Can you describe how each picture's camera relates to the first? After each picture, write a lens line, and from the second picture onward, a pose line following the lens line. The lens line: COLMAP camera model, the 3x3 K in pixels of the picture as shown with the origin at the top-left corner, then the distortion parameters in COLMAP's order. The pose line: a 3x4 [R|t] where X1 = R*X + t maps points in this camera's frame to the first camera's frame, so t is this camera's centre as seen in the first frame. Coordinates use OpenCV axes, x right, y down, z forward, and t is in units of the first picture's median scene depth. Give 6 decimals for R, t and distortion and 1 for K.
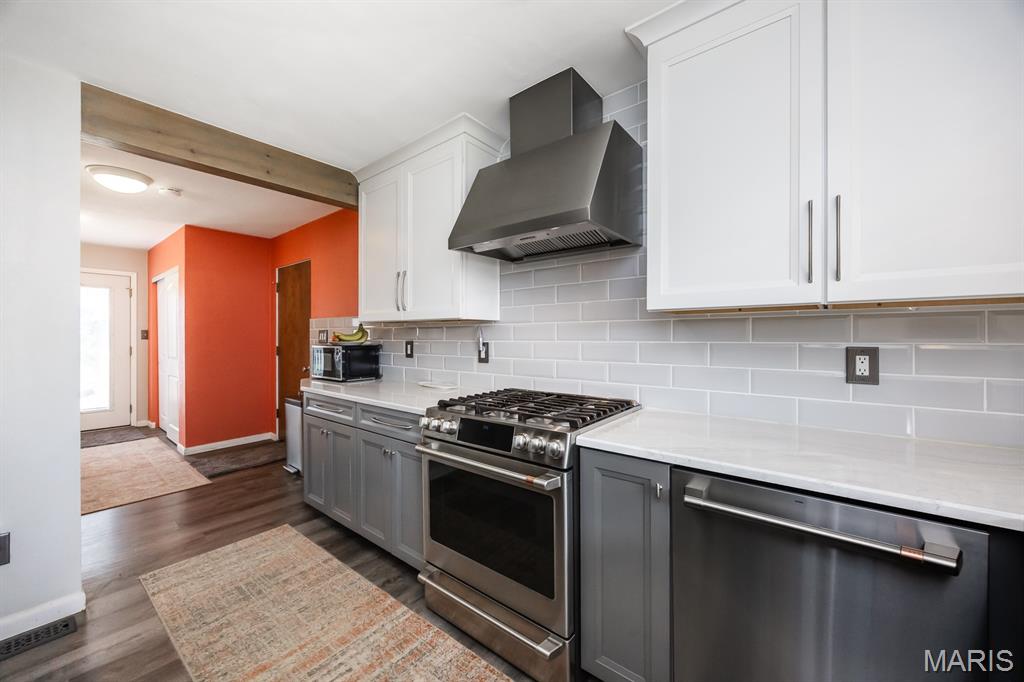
lens RADIAL K [[397.5, 0, 506.9], [0, 397.5, 338.7], [0, 0, 1]] dist [-0.001810, -0.000154]
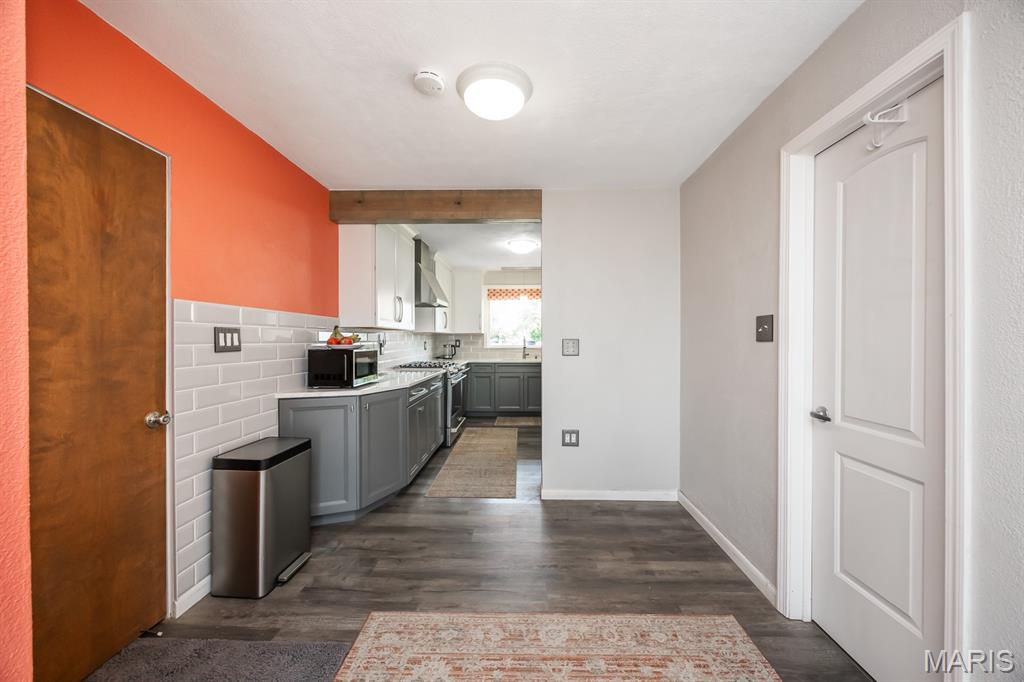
lens RADIAL K [[397.5, 0, 513.4], [0, 397.5, 339.8], [0, 0, 1]] dist [-0.001810, -0.000154]
pose [[-0.617081, -0.013061, 0.786791, -2.755339], [-0.010725, 0.999909, 0.008188, -0.037707], [-0.786826, -0.003386, -0.617165, 2.536541]]
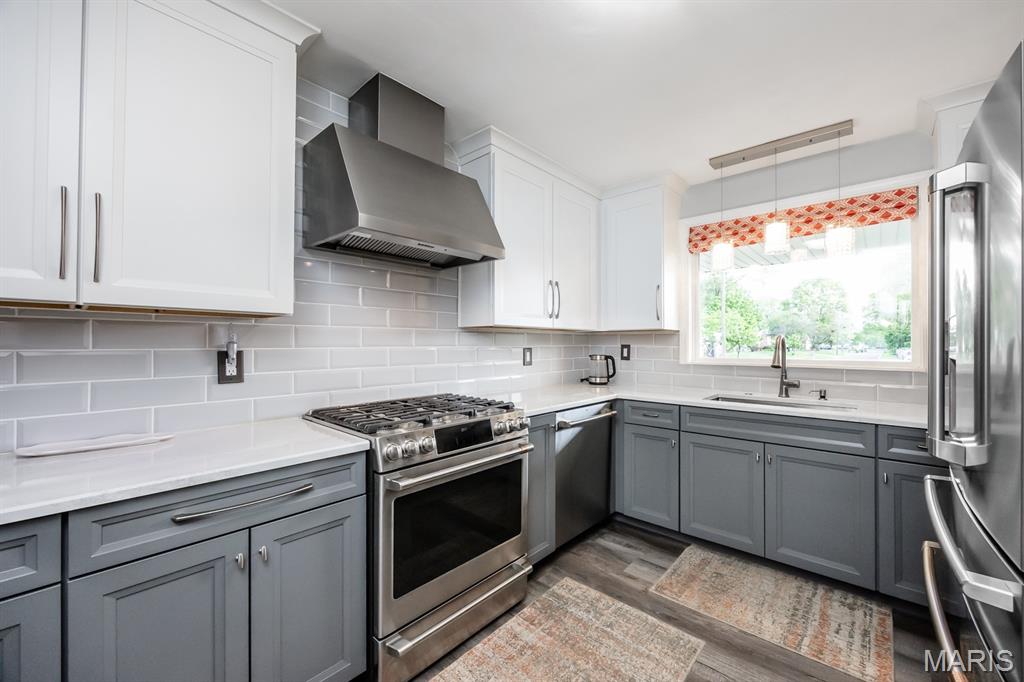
lens RADIAL K [[397.5, 0, 501.2], [0, 397.5, 343.9], [0, 0, 1]] dist [-0.001810, -0.000154]
pose [[0.063173, -0.001236, 0.998002, -1.091676], [-0.000322, 0.999999, 0.001259, -0.004193], [-0.998003, -0.000401, 0.063173, 0.844619]]
